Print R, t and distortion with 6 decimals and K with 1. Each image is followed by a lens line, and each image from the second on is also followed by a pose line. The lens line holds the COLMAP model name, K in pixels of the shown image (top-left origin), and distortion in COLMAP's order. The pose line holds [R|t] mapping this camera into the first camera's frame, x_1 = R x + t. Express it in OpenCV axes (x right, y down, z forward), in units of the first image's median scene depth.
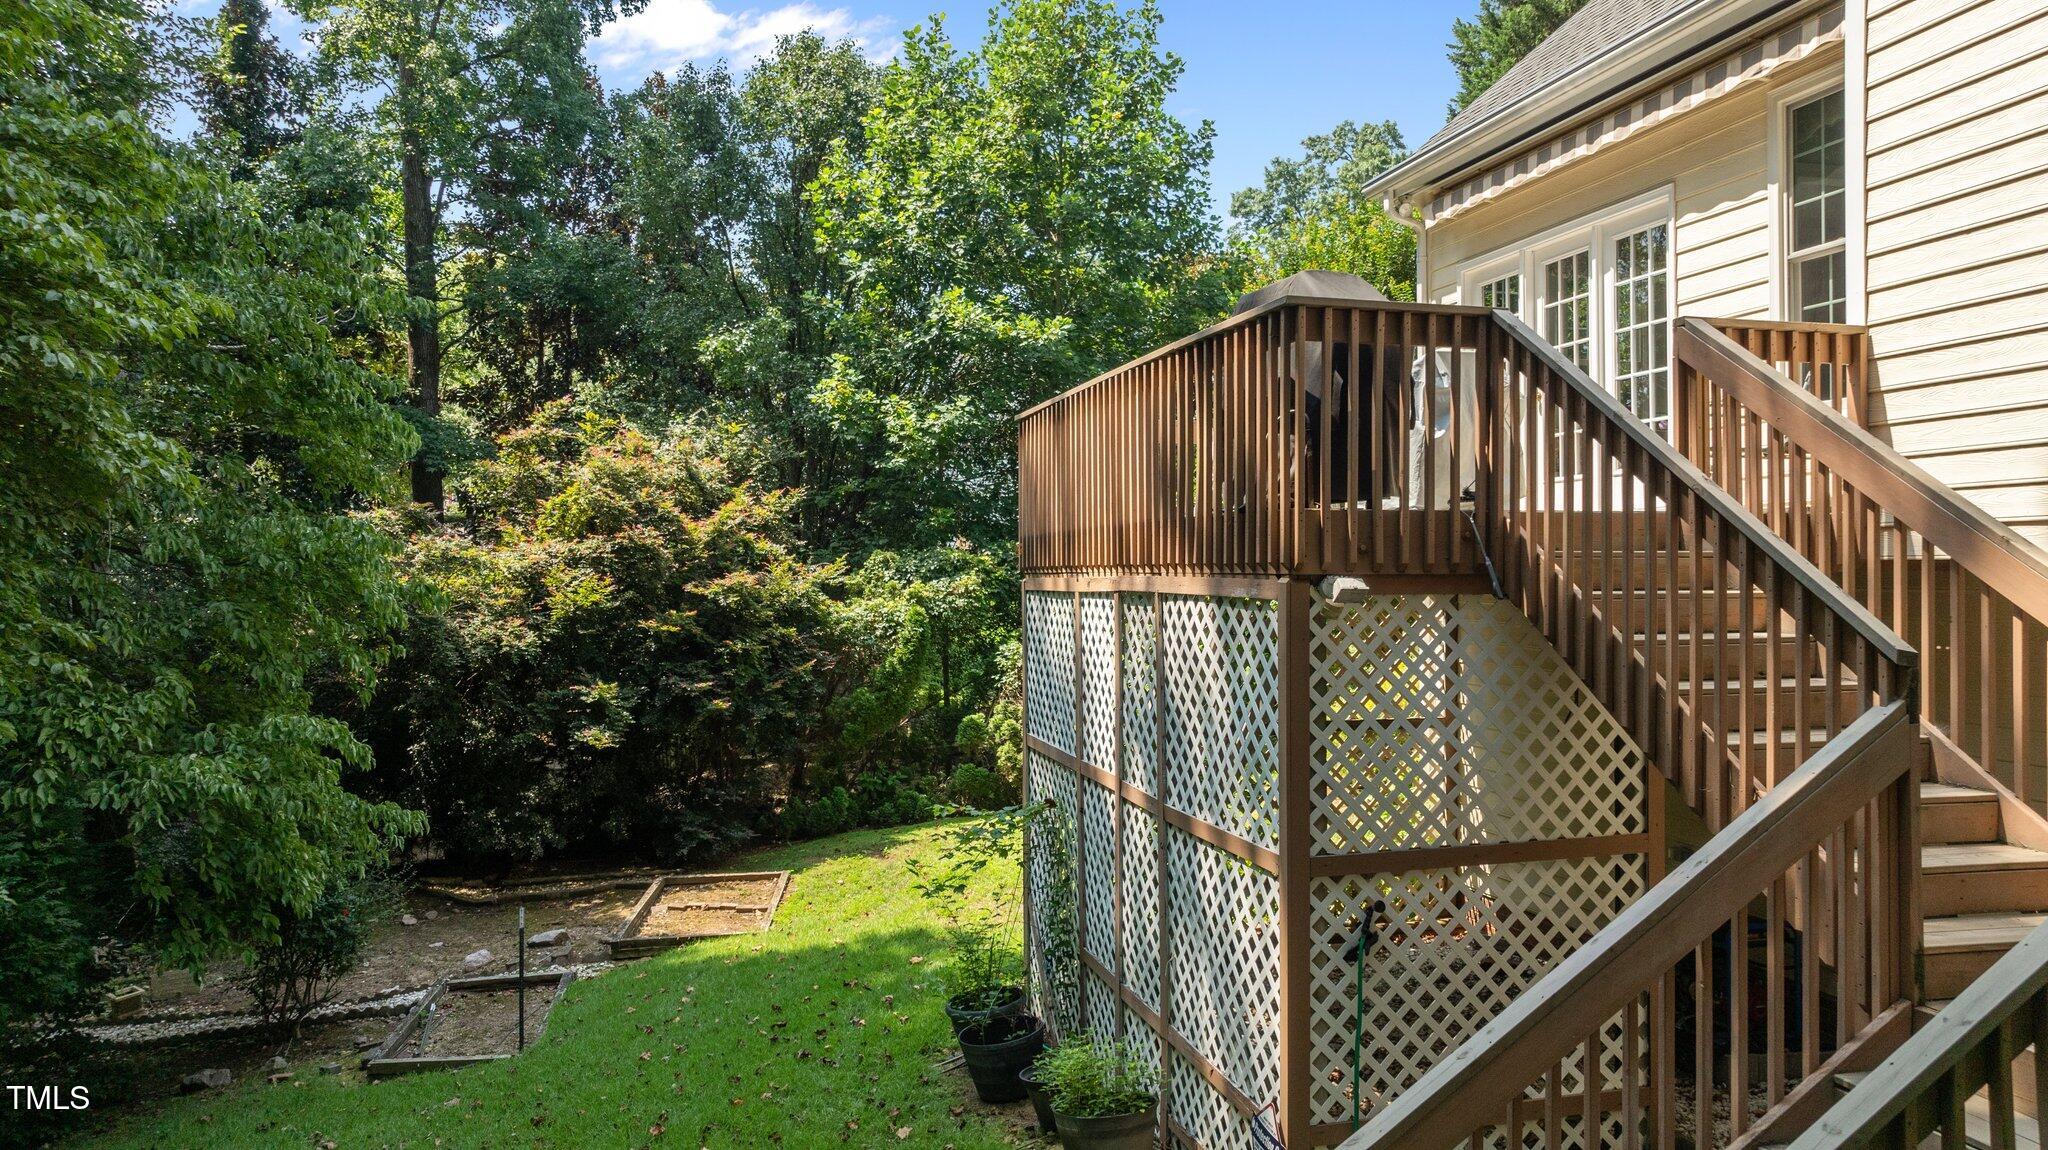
lens RADIAL K [[1433.5, 0, 1028.7], [0, 1433.5, 577.1], [0, 0, 1]] dist [-0.056264, 0.044603]
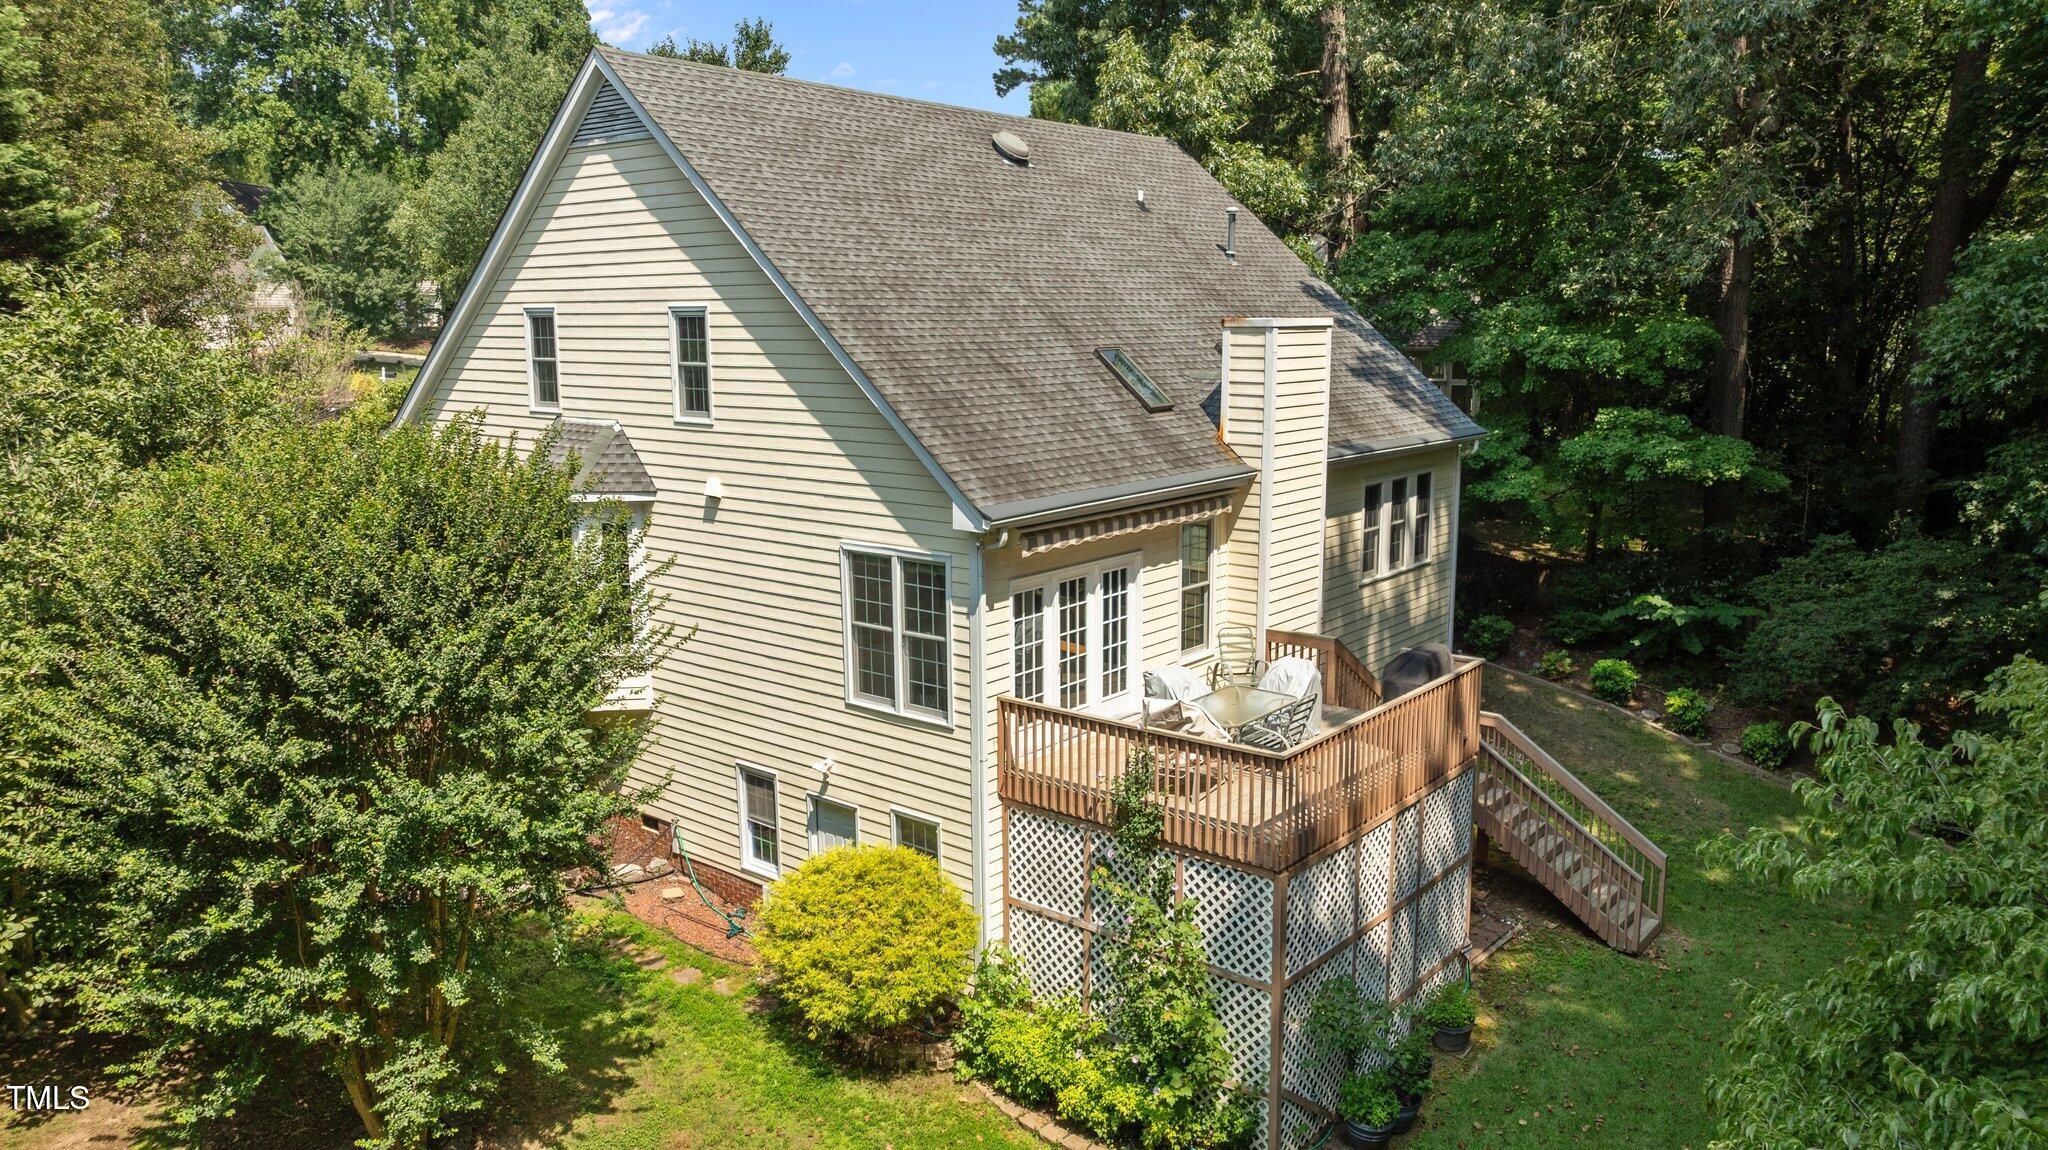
lens RADIAL K [[1433.5, 0, 1028.7], [0, 1433.5, 577.1], [0, 0, 1]] dist [-0.056264, 0.044603]
pose [[-0.603501, -0.144555, 0.784150, -0.281876], [0.010778, 0.981861, 0.189297, -0.171276], [-0.797290, 0.122692, -0.590996, 0.637506]]
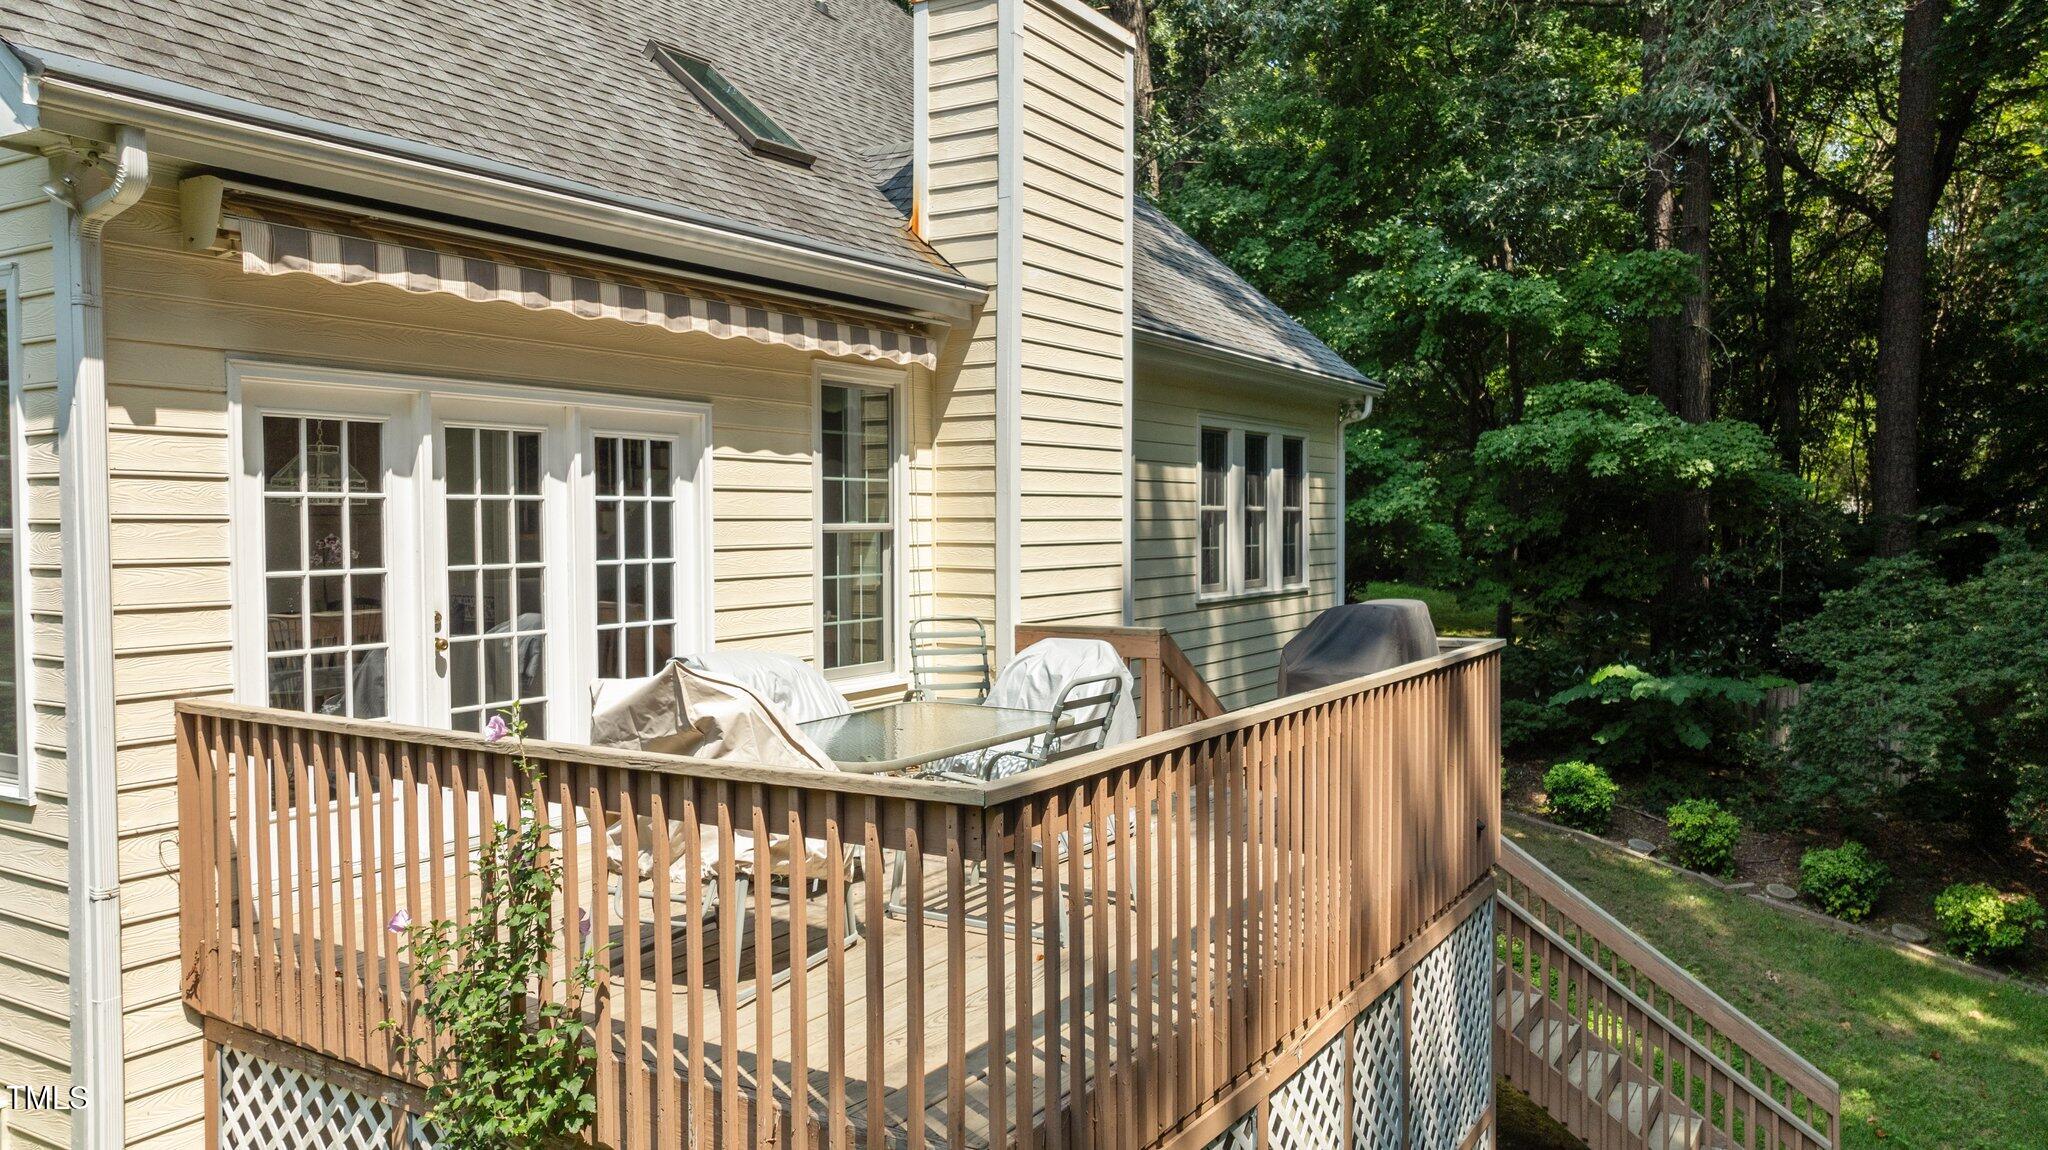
lens RADIAL K [[1433.5, 0, 1028.7], [0, 1433.5, 577.1], [0, 0, 1]] dist [-0.056264, 0.044603]
pose [[-0.703645, -0.030475, 0.709898, -0.077556], [0.004194, 0.998884, 0.047038, -0.059089], [-0.710540, 0.036075, -0.702732, 0.403472]]
